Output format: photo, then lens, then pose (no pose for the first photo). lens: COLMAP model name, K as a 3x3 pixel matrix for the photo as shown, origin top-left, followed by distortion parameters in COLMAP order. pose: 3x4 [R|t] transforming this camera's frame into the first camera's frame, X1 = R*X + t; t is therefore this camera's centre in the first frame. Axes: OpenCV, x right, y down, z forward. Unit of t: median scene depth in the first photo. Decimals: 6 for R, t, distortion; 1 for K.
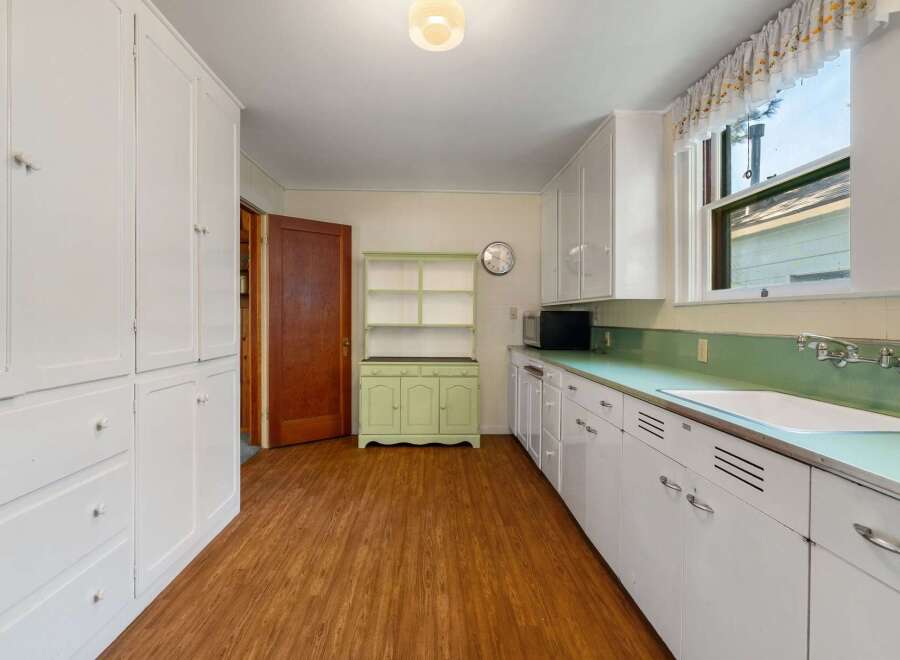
lens RADIAL K [[432.0, 0, 449.8], [0, 432.0, 321.1], [0, 0, 1]] dist [-0.000572, -0.000060]
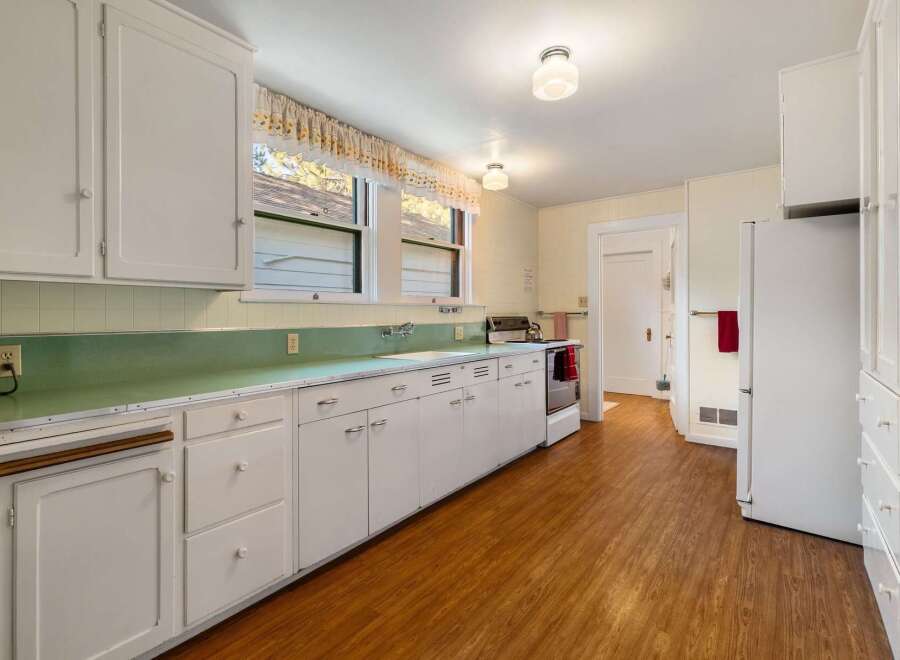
lens RADIAL K [[432.0, 0, 447.3], [0, 432.0, 317.6], [0, 0, 1]] dist [-0.000572, -0.000060]
pose [[-0.763449, -0.010326, 0.645785, -0.510321], [0.002744, 0.999811, 0.019230, -0.024830], [-0.645862, 0.016453, -0.763277, 1.846778]]
